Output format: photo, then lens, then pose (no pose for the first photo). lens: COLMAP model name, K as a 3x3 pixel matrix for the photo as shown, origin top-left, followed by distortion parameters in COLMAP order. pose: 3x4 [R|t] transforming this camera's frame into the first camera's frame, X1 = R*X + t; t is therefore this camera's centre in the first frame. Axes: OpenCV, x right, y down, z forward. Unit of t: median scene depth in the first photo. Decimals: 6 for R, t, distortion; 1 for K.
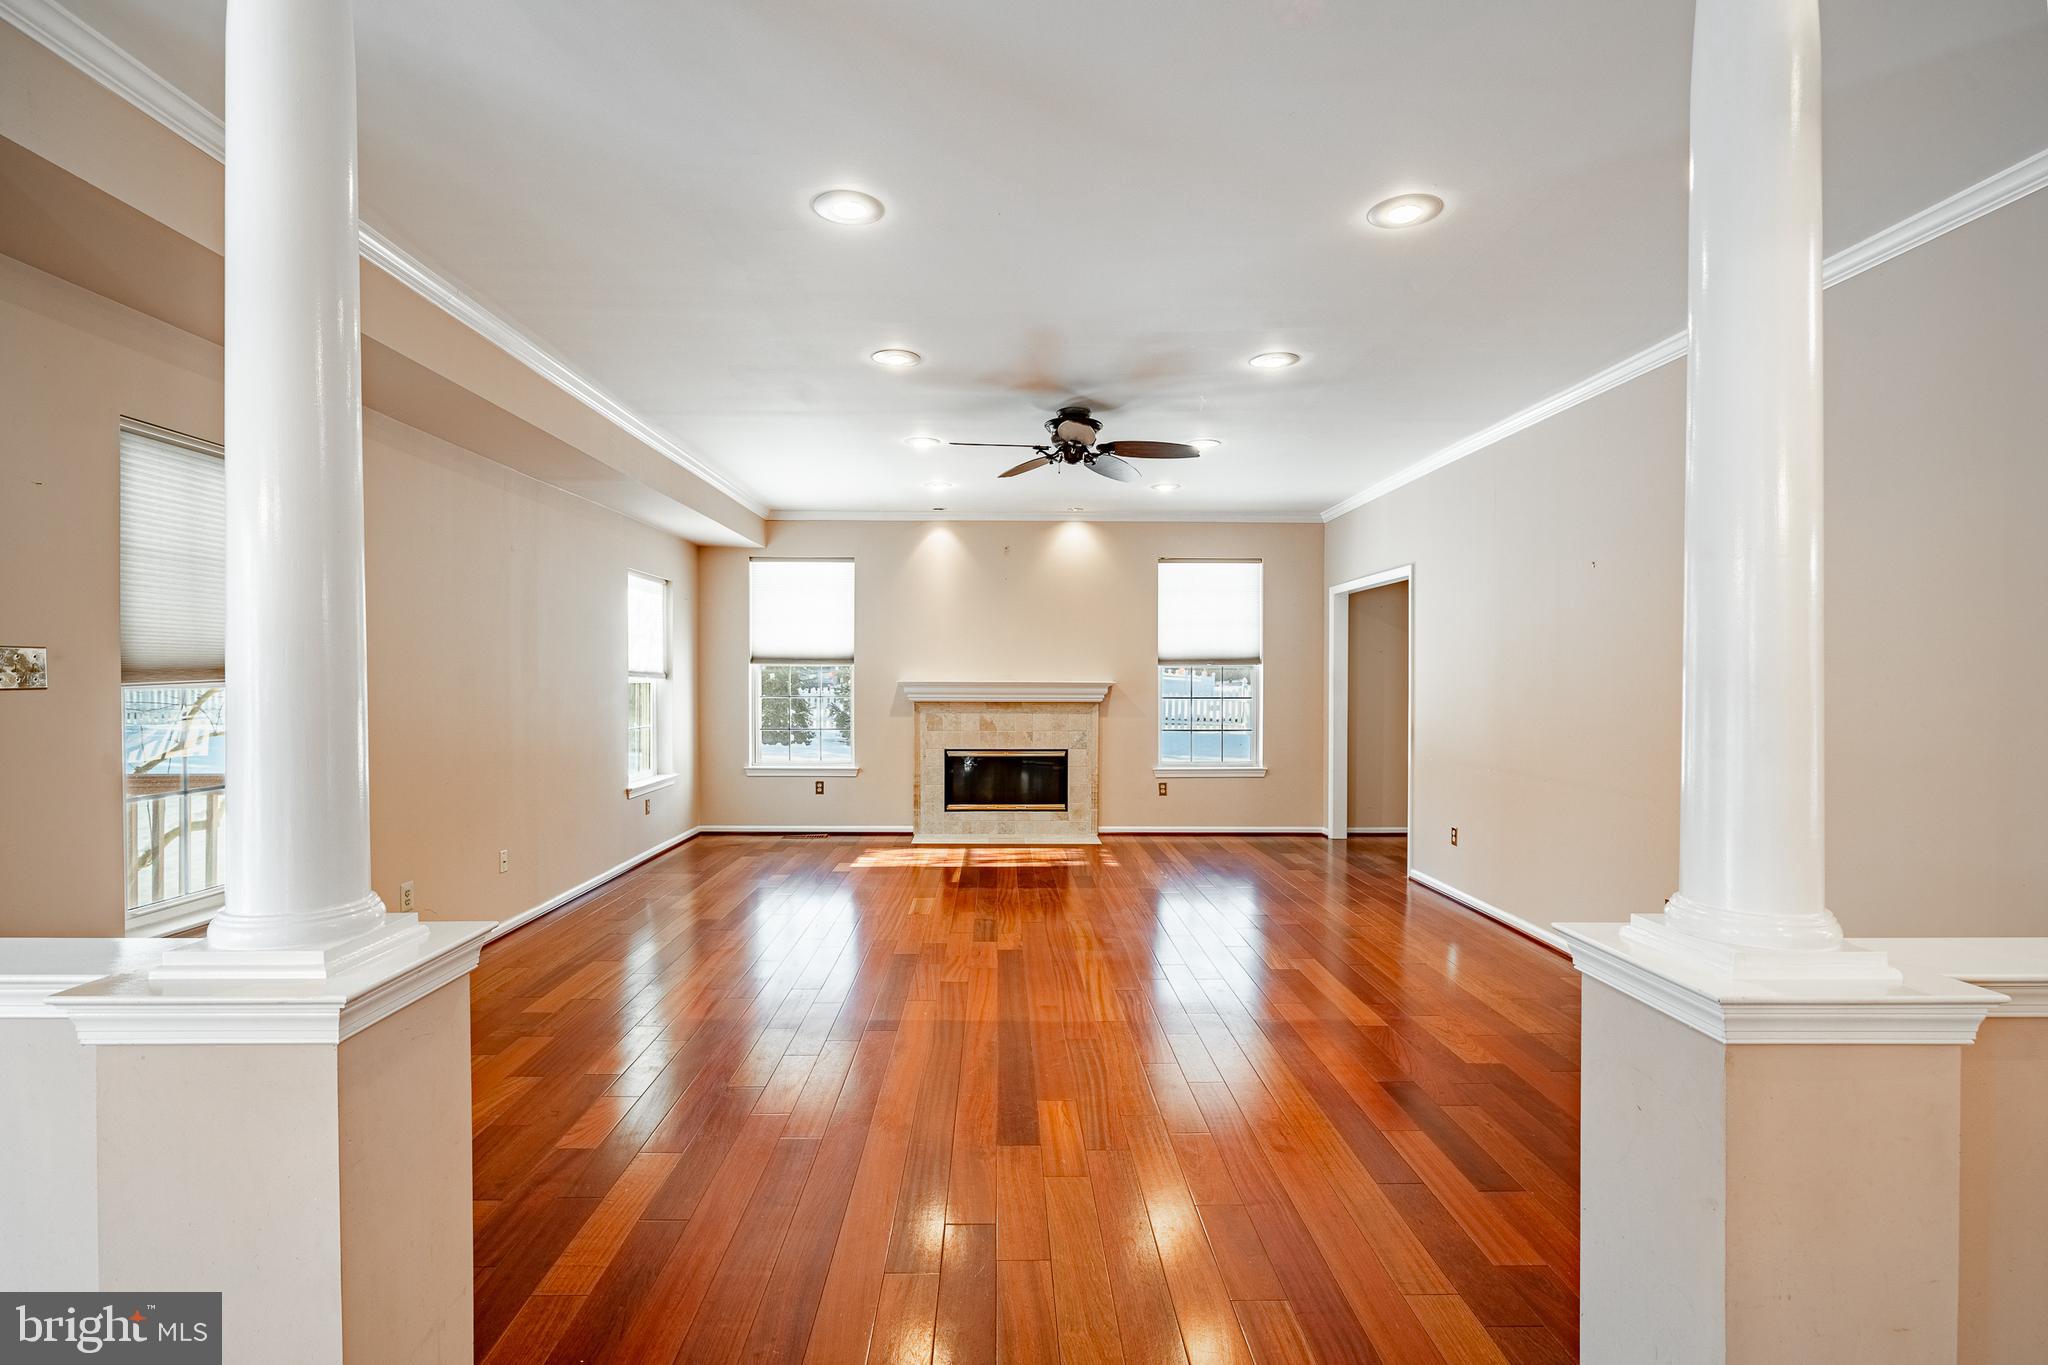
lens RADIAL K [[962.5, 0, 1020.7], [0, 962.5, 687.0], [0, 0, 1]] dist [-0.000824, -0.000072]
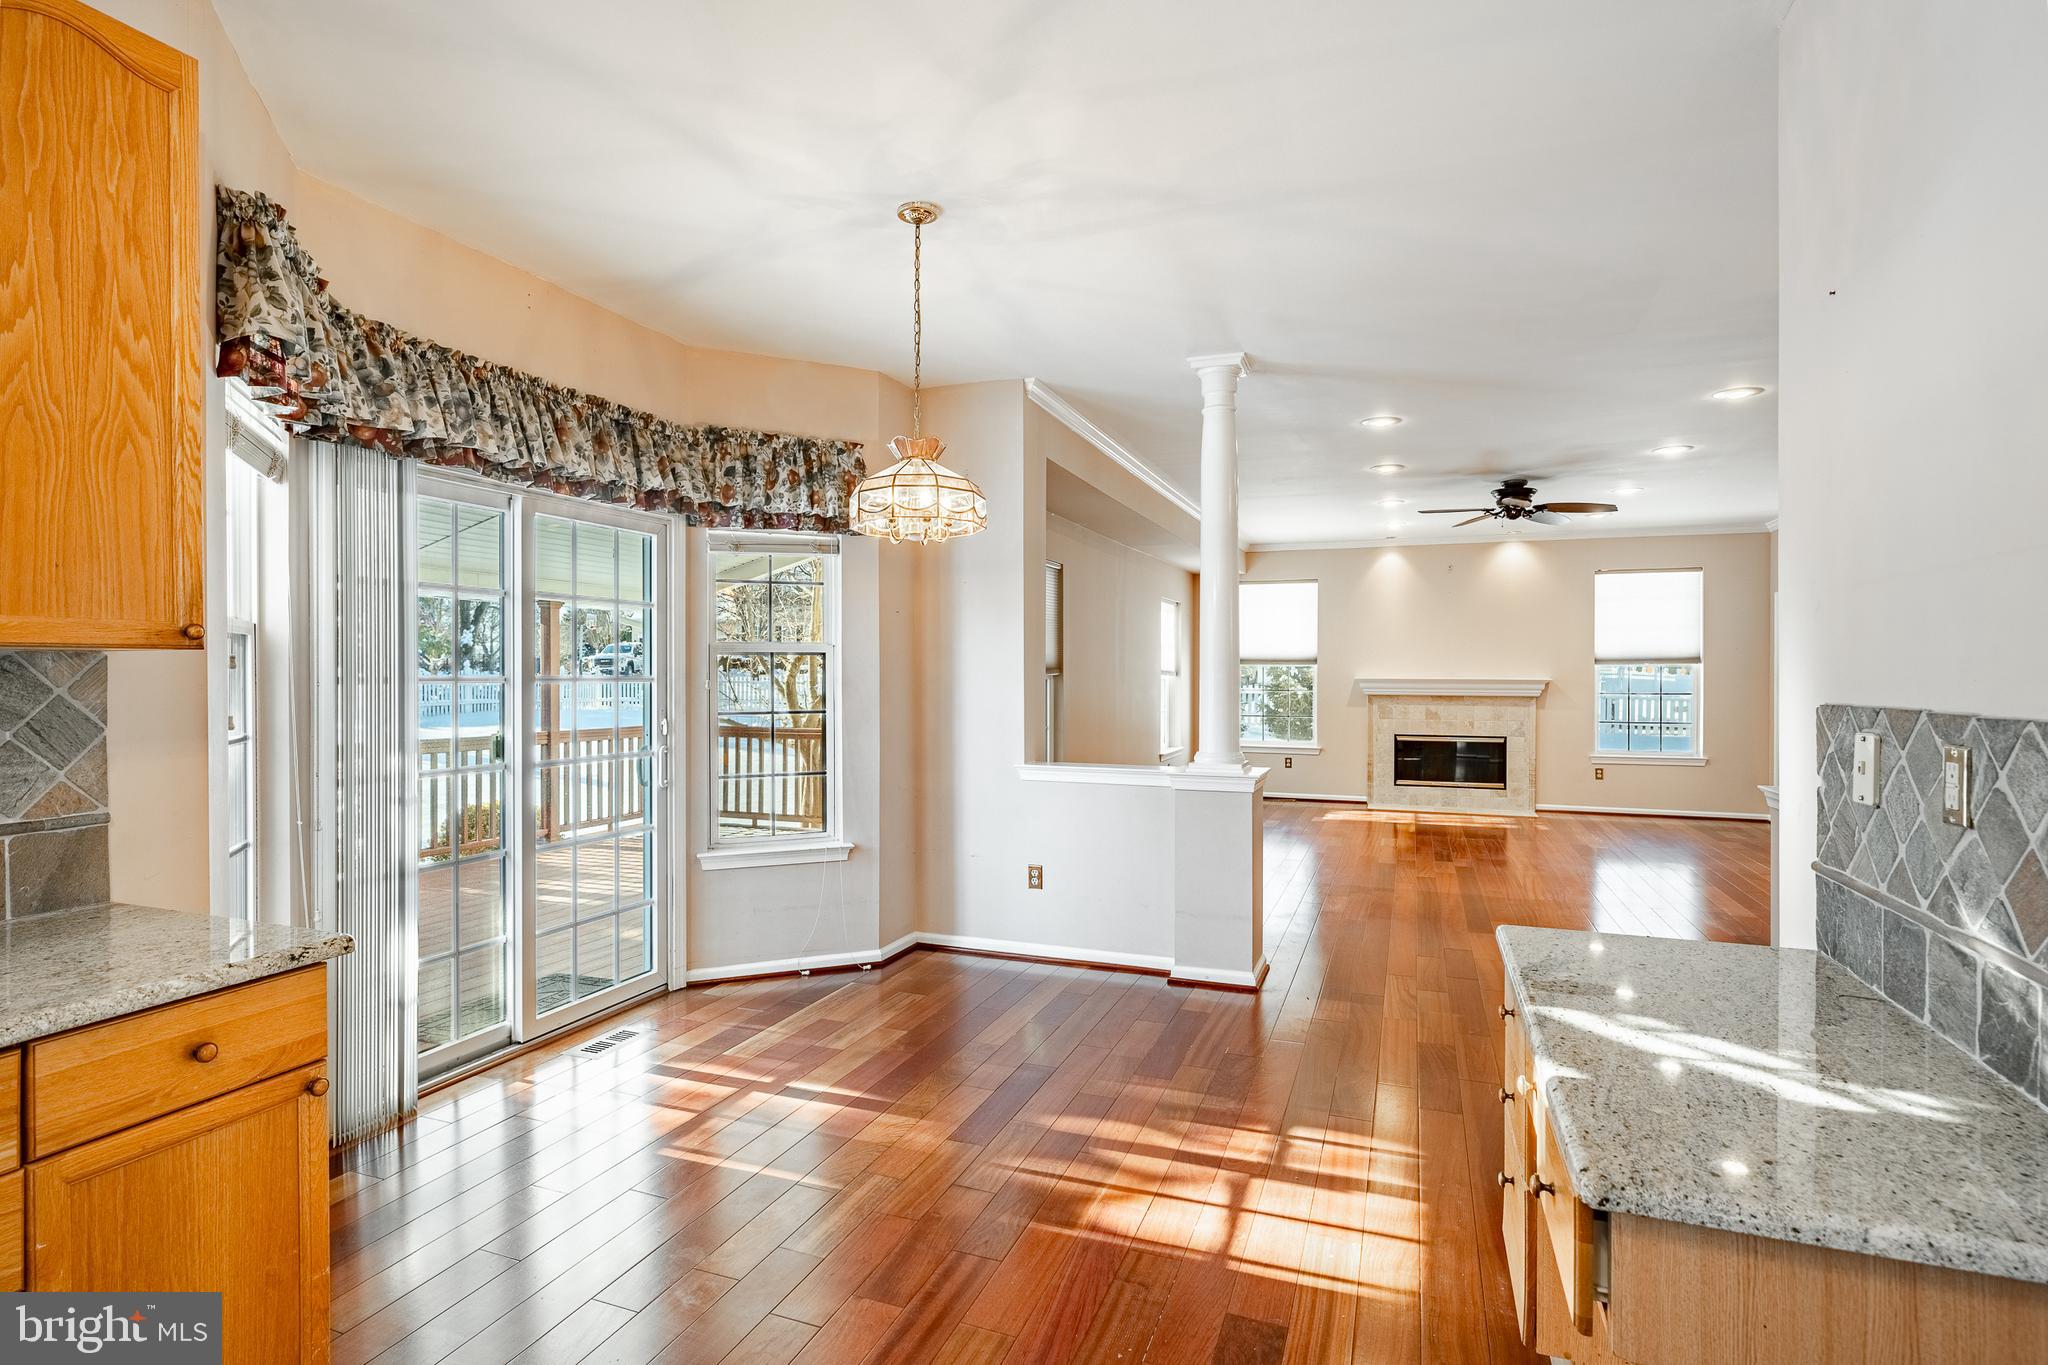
lens RADIAL K [[986.2, 0, 1032.7], [0, 986.2, 681.1], [0, 0, 1]] dist [-0.000086, 0.000459]
pose [[0.923016, 0.002319, -0.384754, -0.022806], [-0.004208, 0.999983, -0.004069, 0.004818], [0.384738, 0.005375, 0.923010, -0.345661]]
